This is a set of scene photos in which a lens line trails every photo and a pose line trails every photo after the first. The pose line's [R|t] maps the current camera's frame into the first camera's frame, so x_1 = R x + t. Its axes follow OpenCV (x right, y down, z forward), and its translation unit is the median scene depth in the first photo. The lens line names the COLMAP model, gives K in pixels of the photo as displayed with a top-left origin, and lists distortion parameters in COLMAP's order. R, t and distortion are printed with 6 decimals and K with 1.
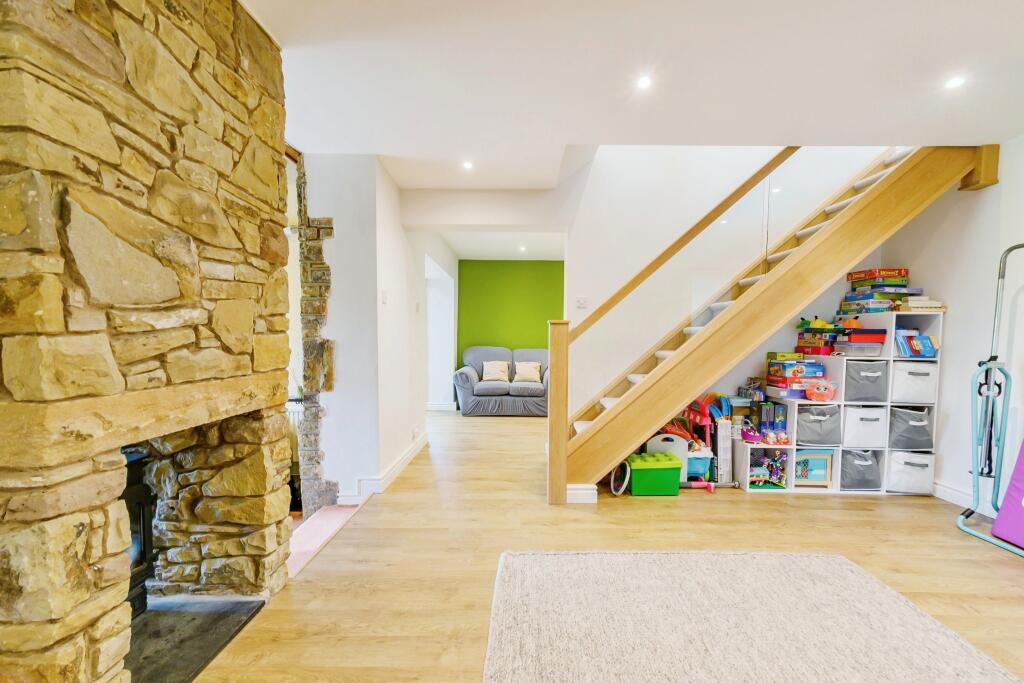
lens RADIAL K [[464.9, 0, 520.5], [0, 464.9, 350.0], [0, 0, 1]] dist [0.025088, 0.000240]
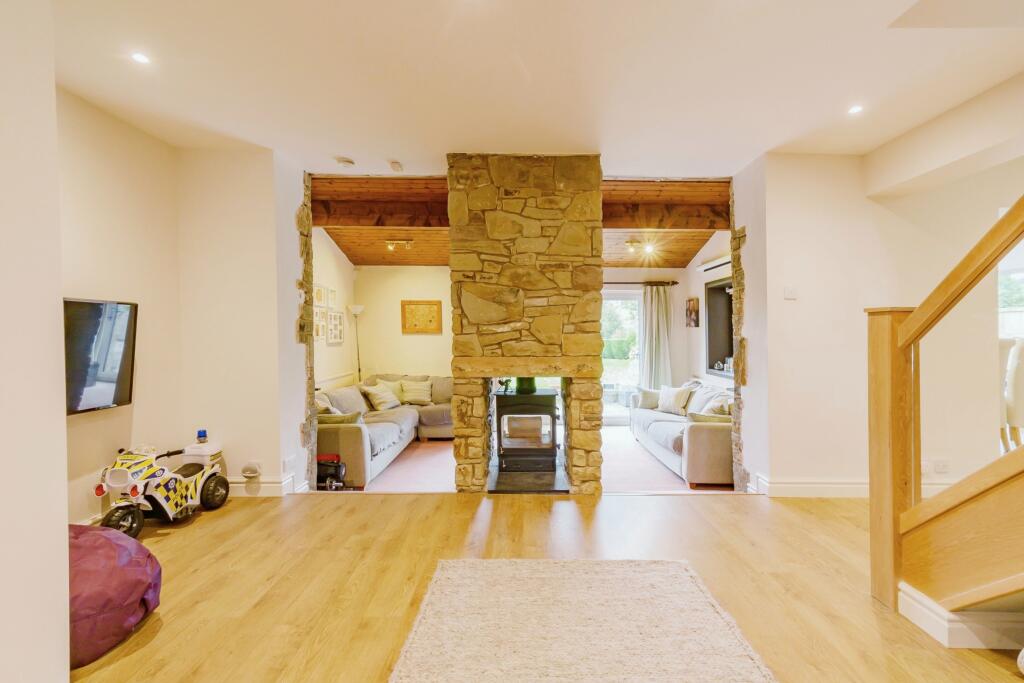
lens RADIAL K [[464.9, 0, 519.7], [0, 464.9, 335.2], [0, 0, 1]] dist [0.025088, 0.000240]
pose [[-0.004286, -0.000186, -0.999991, 1.473749], [-0.028956, 0.999581, -0.000061, -0.029130], [0.999572, 0.028955, -0.004289, 1.045037]]
